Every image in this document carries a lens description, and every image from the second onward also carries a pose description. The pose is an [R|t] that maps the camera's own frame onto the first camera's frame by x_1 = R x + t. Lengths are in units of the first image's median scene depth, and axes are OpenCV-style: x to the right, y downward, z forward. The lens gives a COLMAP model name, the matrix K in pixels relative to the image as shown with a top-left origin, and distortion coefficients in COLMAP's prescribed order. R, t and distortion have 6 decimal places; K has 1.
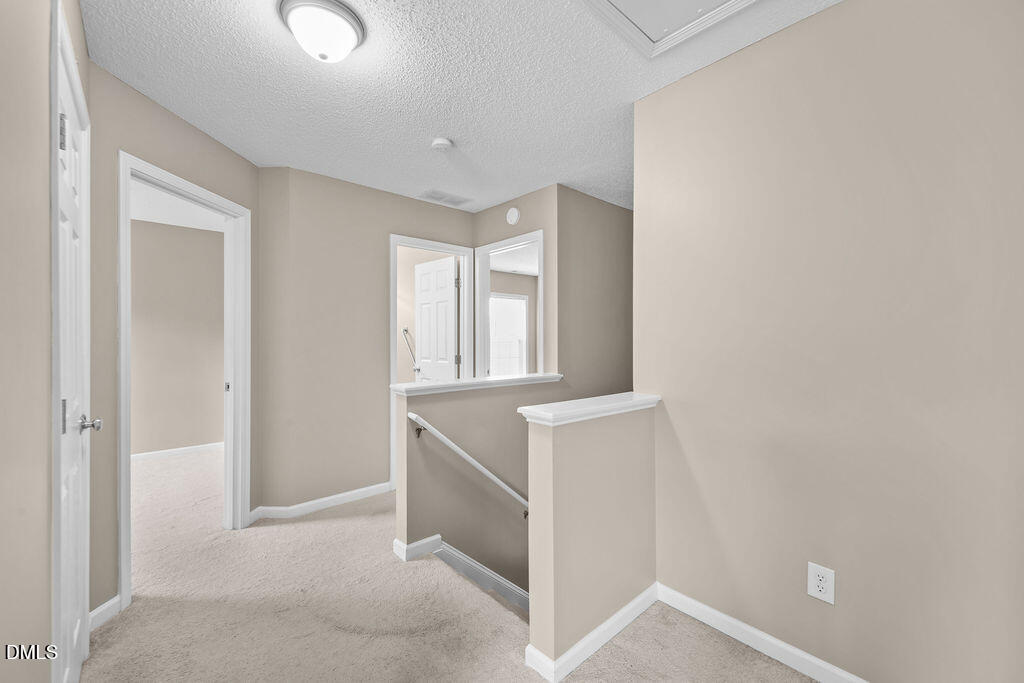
lens RADIAL K [[415.4, 0, 509.0], [0, 415.4, 336.9], [0, 0, 1]] dist [0.017784, -0.006765]
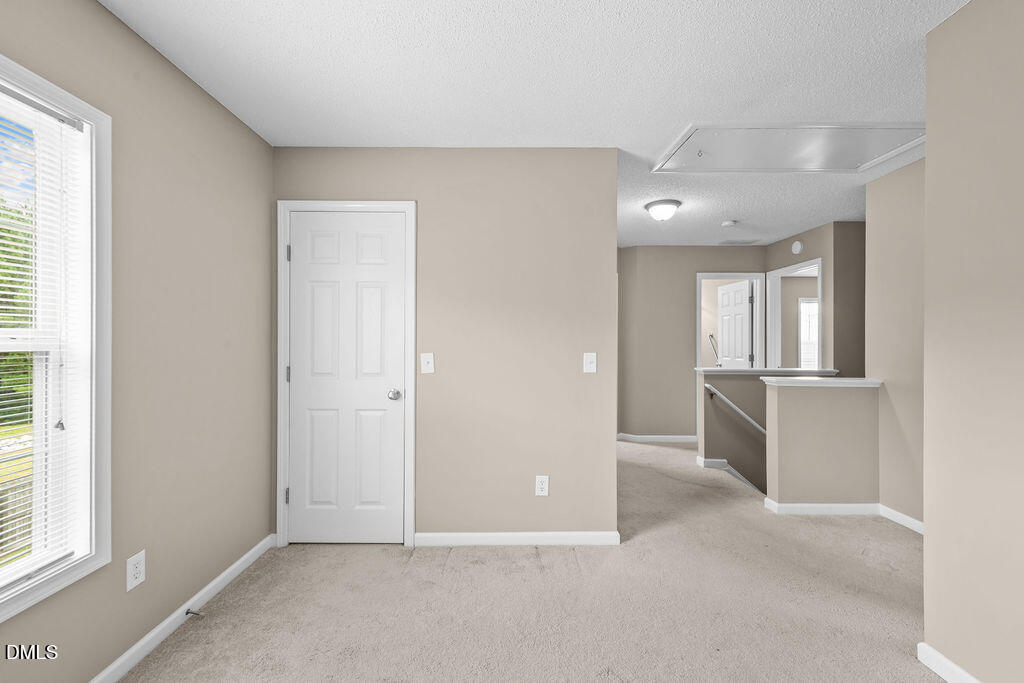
lens RADIAL K [[415.4, 0, 509.0], [0, 415.4, 336.9], [0, 0, 1]] dist [0.017784, -0.006765]
pose [[0.751551, -0.001727, -0.659672, 0.243784], [-0.003979, 0.999967, -0.007150, 0.000812], [0.659663, 0.007998, 0.751519, -0.712038]]
